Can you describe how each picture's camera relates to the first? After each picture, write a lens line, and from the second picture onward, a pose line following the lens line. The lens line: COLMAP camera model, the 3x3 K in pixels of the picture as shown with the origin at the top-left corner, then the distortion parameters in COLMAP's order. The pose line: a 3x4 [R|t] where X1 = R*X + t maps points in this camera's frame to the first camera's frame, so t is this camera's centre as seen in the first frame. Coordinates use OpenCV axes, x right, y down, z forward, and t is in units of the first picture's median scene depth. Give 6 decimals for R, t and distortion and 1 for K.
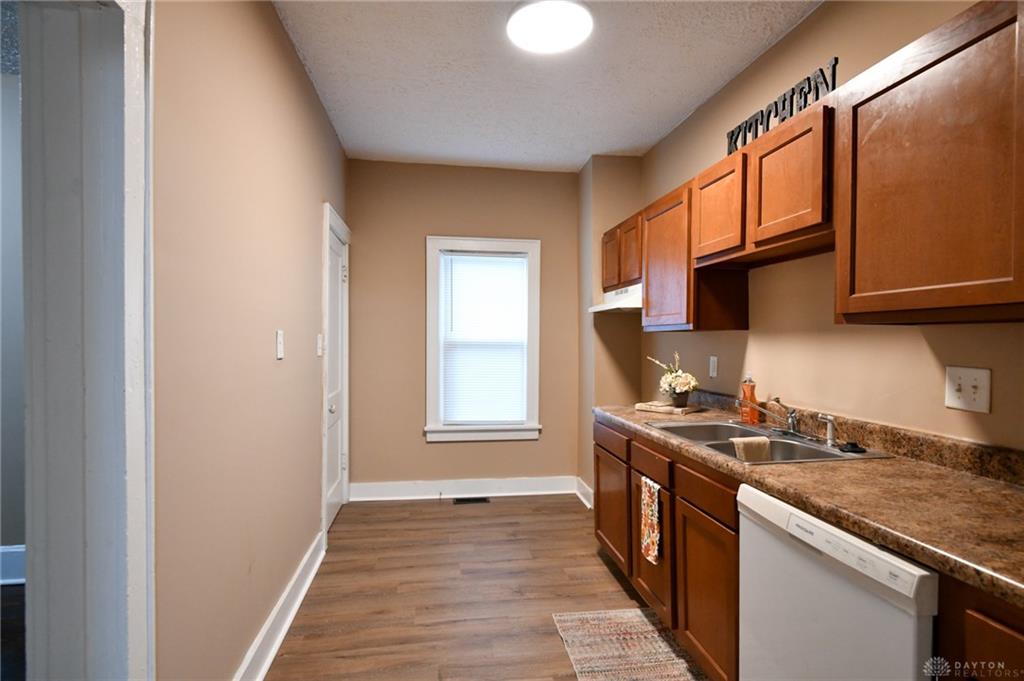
lens RADIAL K [[512.2, 0, 510.3], [0, 512.2, 342.0], [0, 0, 1]] dist [0.008401, -0.012599]
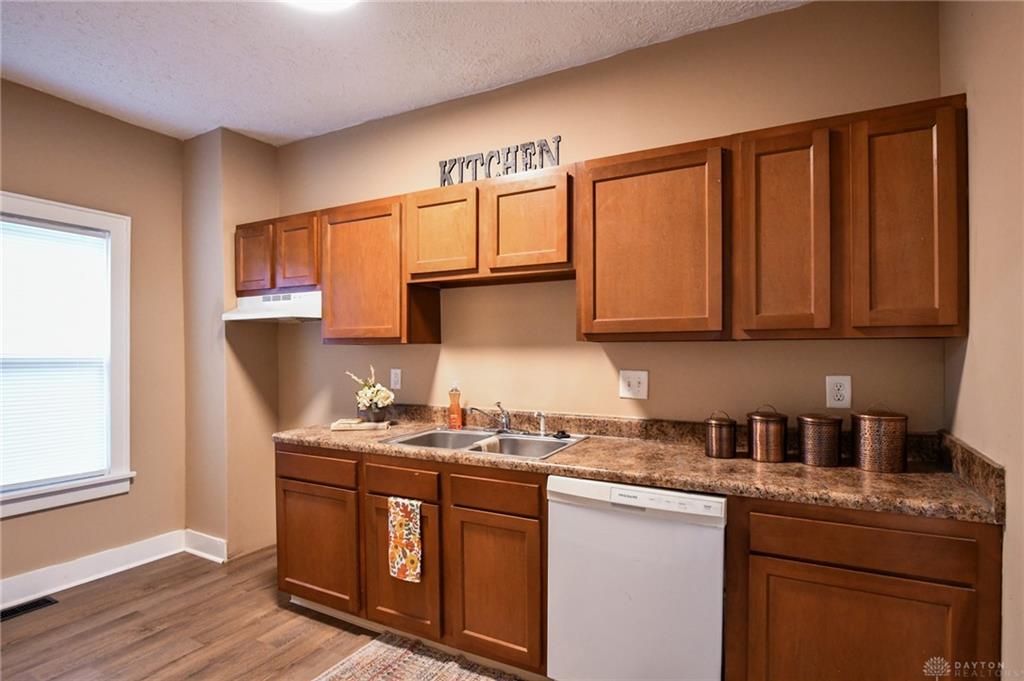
lens RADIAL K [[518.6, 0, 516.3], [0, 518.6, 350.8], [0, 0, 1]] dist [-0.004811, -0.012321]
pose [[0.595642, -0.004466, 0.803238, -0.357176], [0.008832, 0.999961, -0.000990, -0.006964], [-0.803201, 0.007684, 0.595658, 0.225496]]
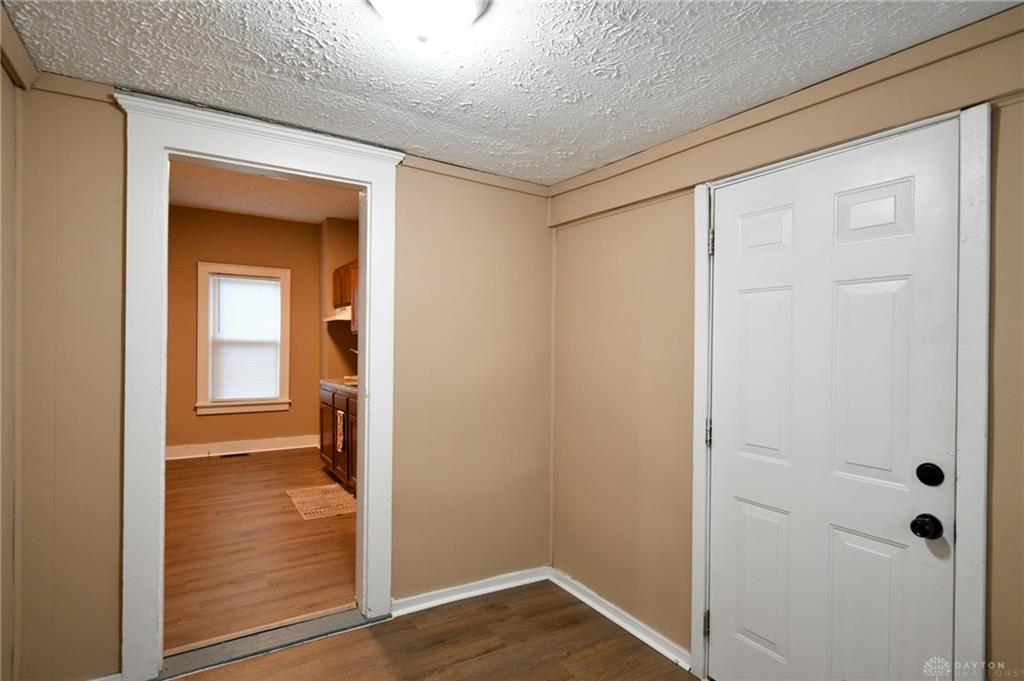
lens RADIAL K [[512.2, 0, 510.3], [0, 512.2, 342.0], [0, 0, 1]] dist [0.008401, -0.012599]
pose [[0.912538, 0.004067, 0.408973, 0.059361], [-0.001944, 0.999982, -0.005607, 0.016396], [-0.408988, 0.004321, 0.912529, -0.957859]]
